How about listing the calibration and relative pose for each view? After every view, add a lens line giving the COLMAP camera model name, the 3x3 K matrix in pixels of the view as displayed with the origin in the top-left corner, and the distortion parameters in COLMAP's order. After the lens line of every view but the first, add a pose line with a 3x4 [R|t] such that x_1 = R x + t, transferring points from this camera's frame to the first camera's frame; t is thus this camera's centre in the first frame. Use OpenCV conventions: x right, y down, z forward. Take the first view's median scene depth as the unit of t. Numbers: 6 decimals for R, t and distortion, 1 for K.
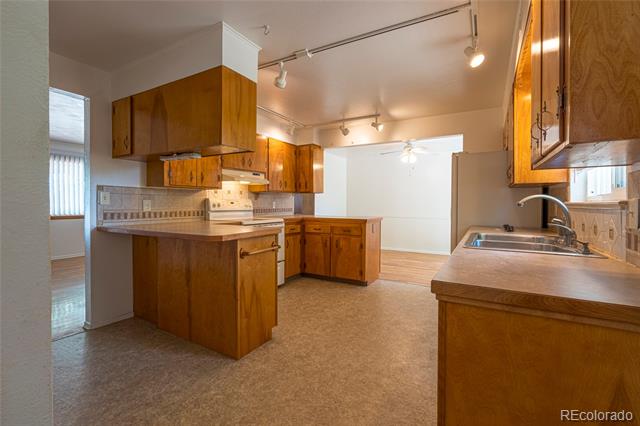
lens RADIAL K [[287.1, 0, 320.2], [0, 287.1, 209.5], [0, 0, 1]] dist [-0.004183, -0.000026]
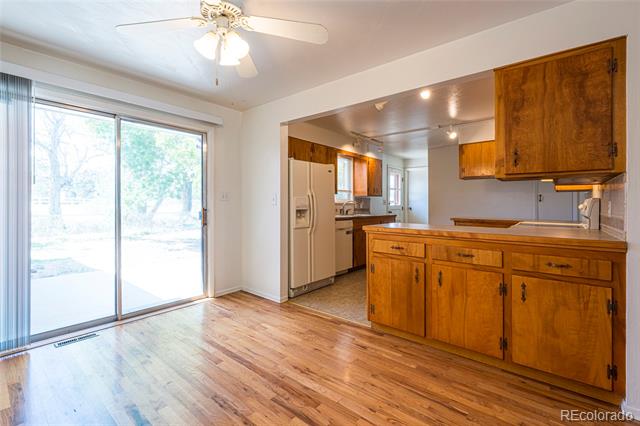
lens RADIAL K [[287.1, 0, 316.6], [0, 287.1, 203.3], [0, 0, 1]] dist [-0.004183, -0.000026]
pose [[-0.987833, -0.010188, 0.155185, 0.290082], [-0.007138, 0.999770, 0.020204, -0.039568], [-0.155355, 0.018850, -0.987679, 2.046201]]
